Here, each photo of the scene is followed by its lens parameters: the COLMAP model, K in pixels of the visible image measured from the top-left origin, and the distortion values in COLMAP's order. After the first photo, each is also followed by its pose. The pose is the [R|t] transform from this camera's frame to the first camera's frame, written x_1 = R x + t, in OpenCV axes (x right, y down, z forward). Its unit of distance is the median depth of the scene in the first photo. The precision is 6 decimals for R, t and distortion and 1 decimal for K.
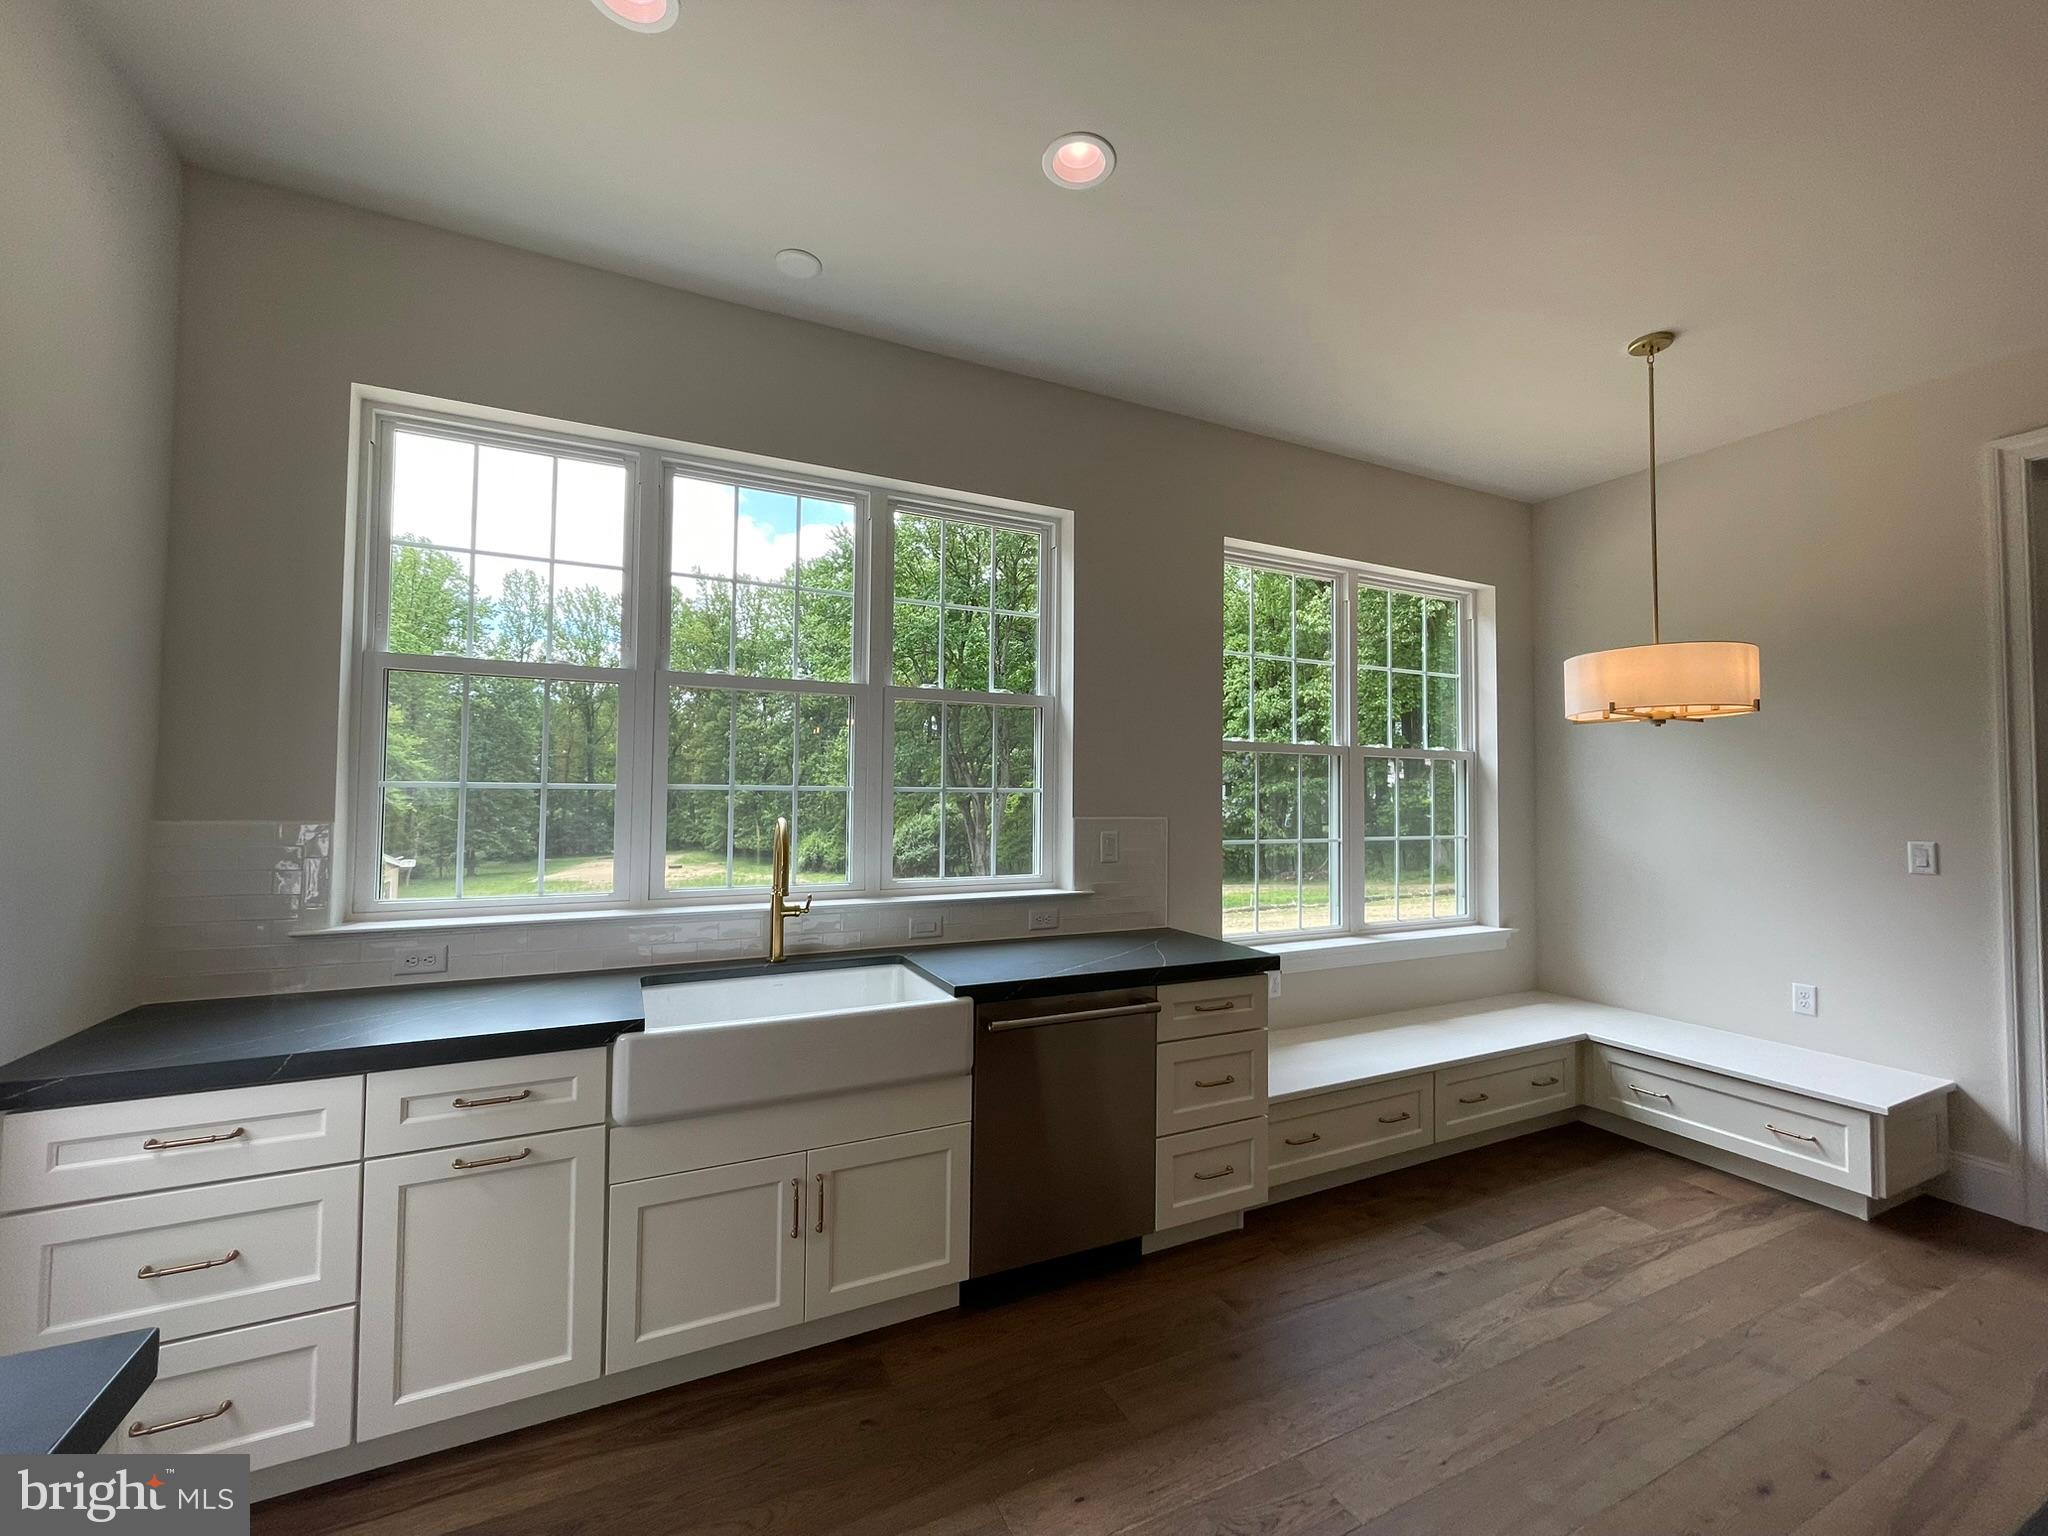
lens RADIAL K [[822.6, 0, 1013.6], [0, 822.6, 765.3], [0, 0, 1]] dist [-0.000546, -0.000092]
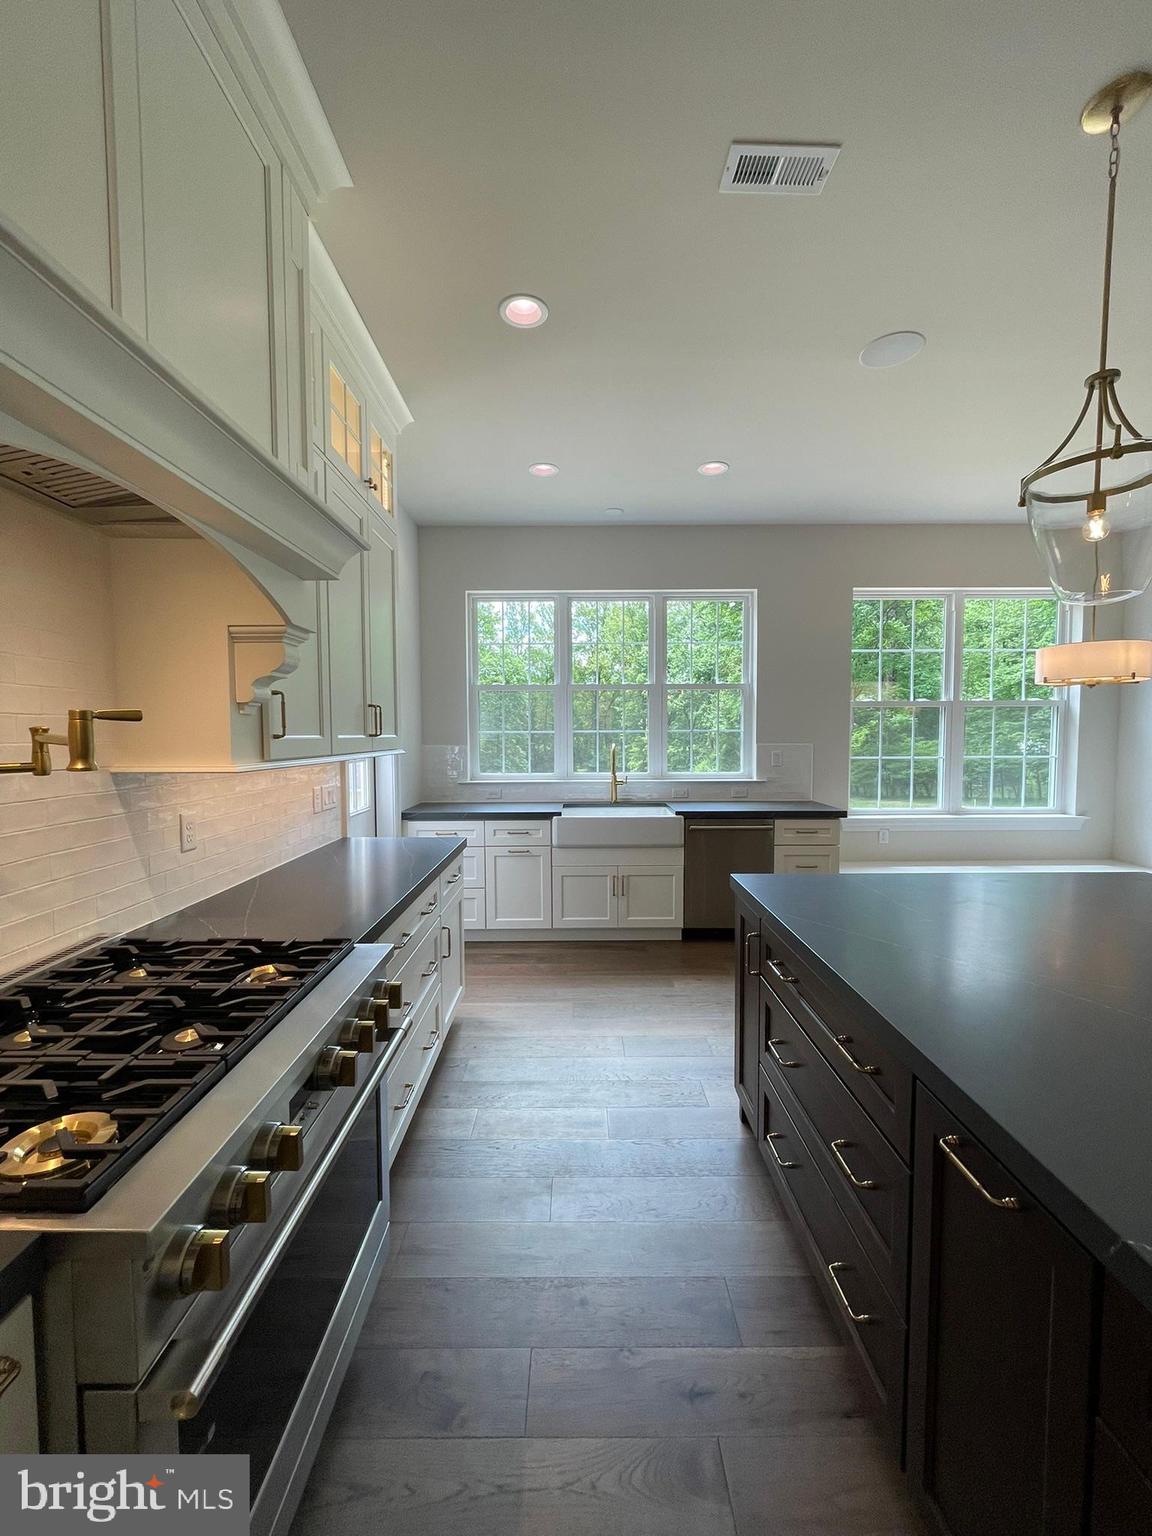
lens RADIAL K [[623.1, 0, 579.8], [0, 623.1, 765.9], [0, 0, 1]] dist [-0.002026, -0.000162]
pose [[0.903066, 0.010296, -0.429378, 0.433491], [0.026950, 0.996384, 0.080572, -0.022717], [0.428655, -0.084333, 0.899524, -0.736488]]
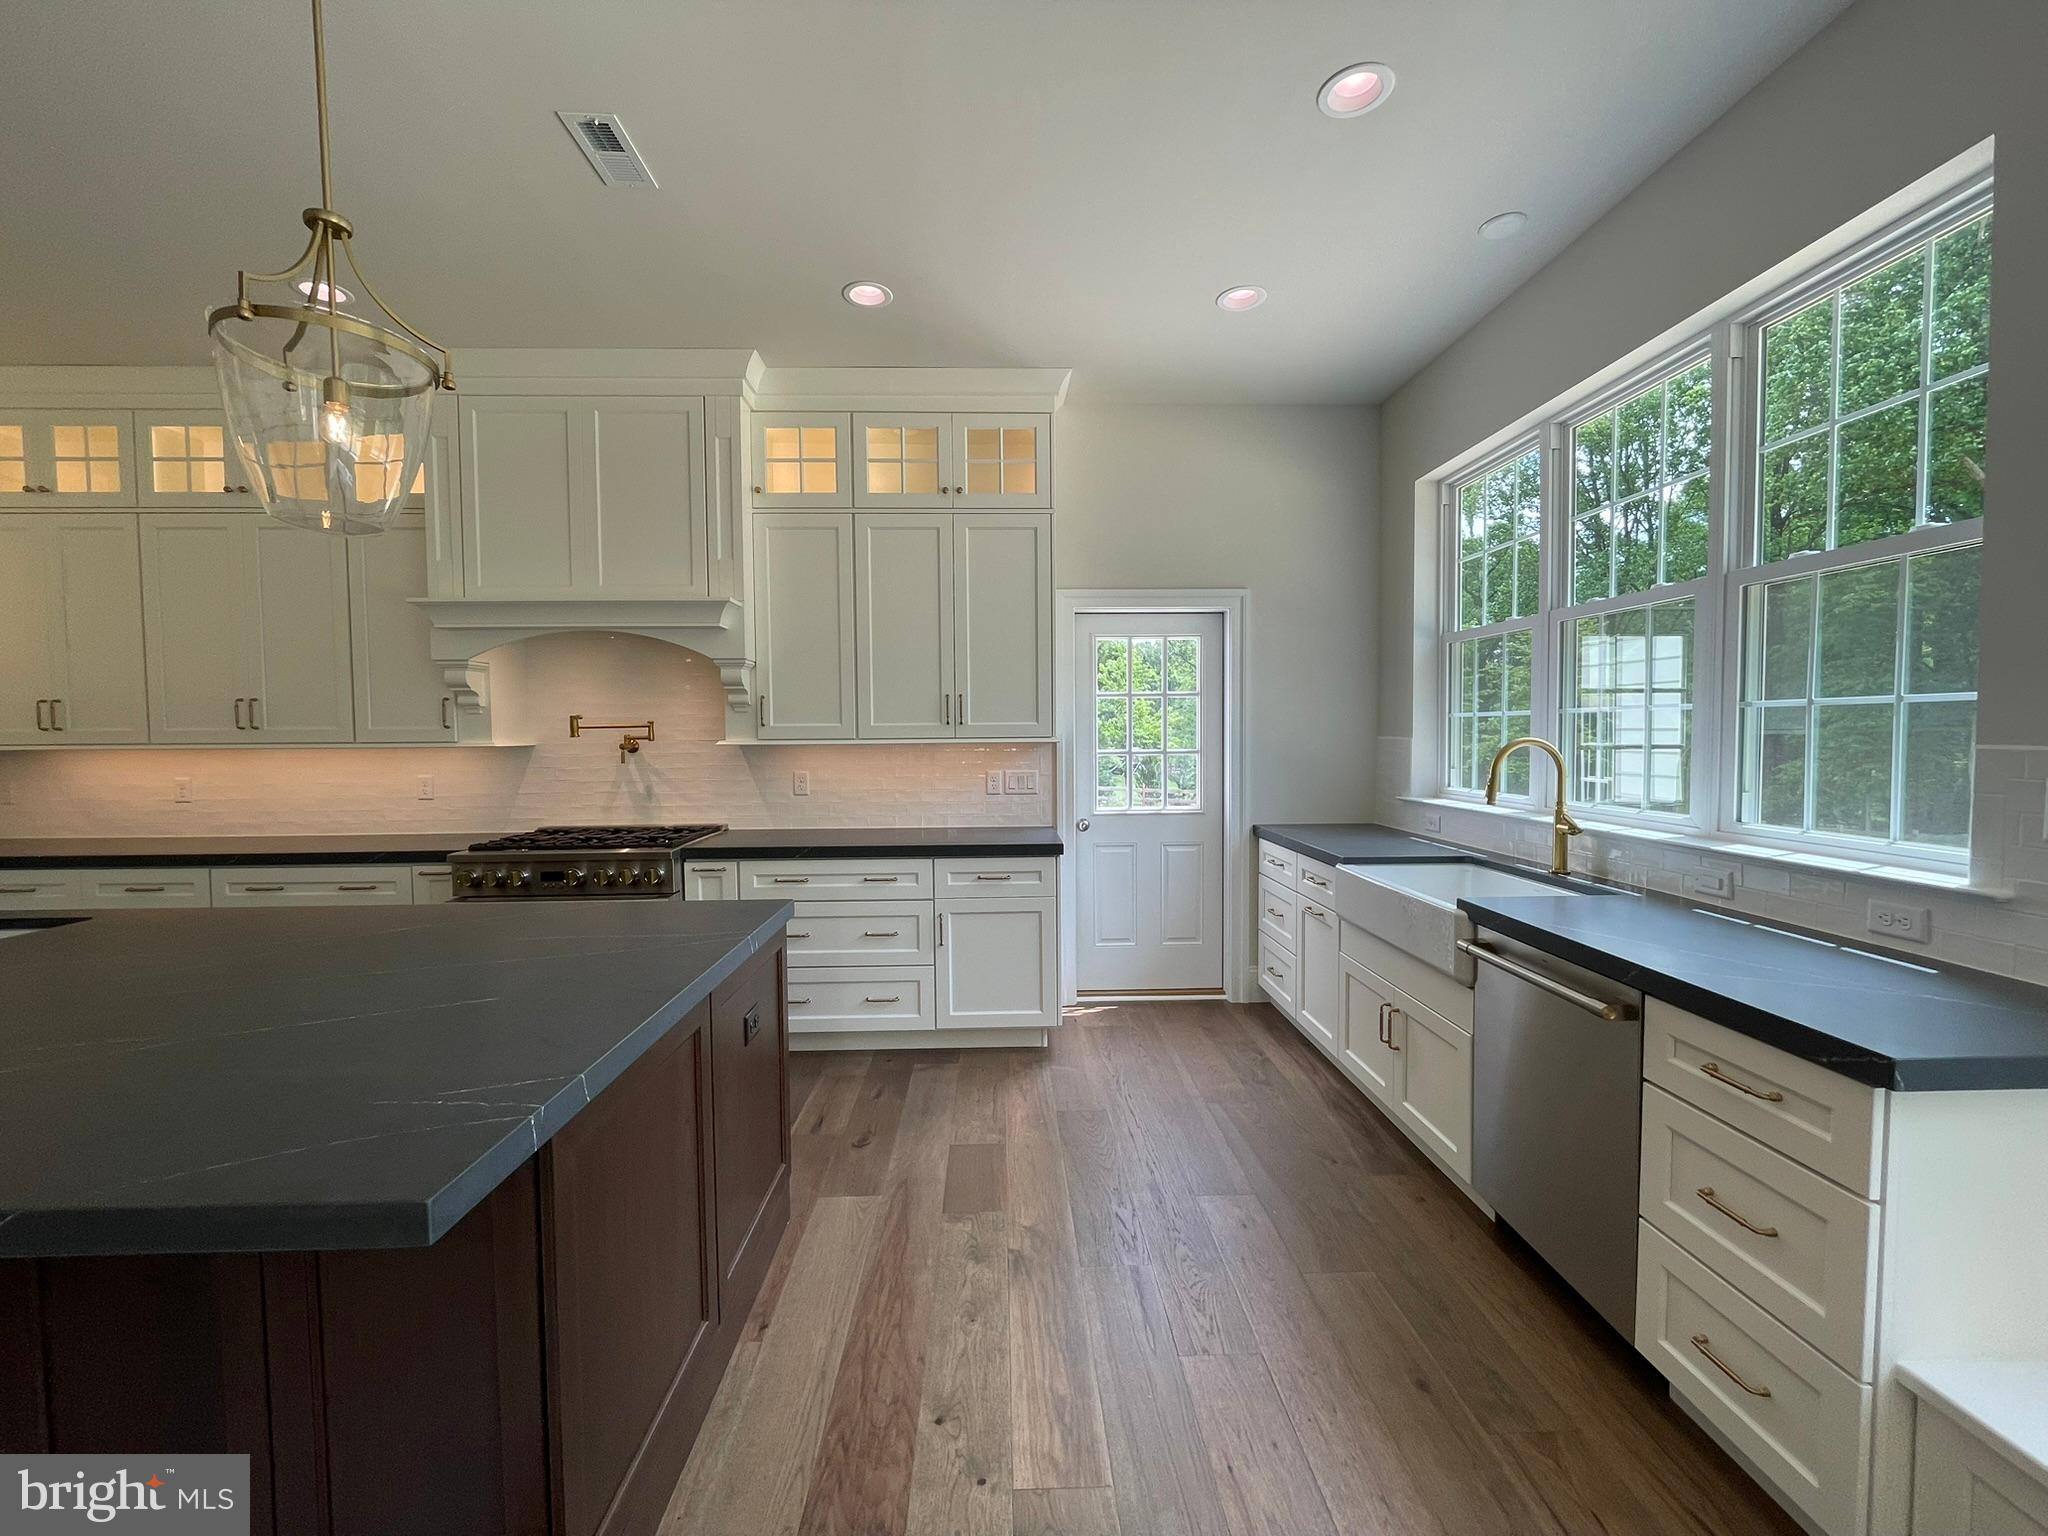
lens RADIAL K [[830.8, 0, 1024.0], [0, 830.8, 768.0], [0, 0, 1]] dist [-0.002026, -0.000162]
pose [[-0.405773, 0.034704, -0.913315, 1.014353], [0.035613, 0.999120, 0.022142, 0.057484], [0.913280, -0.023542, -0.406652, 0.855539]]
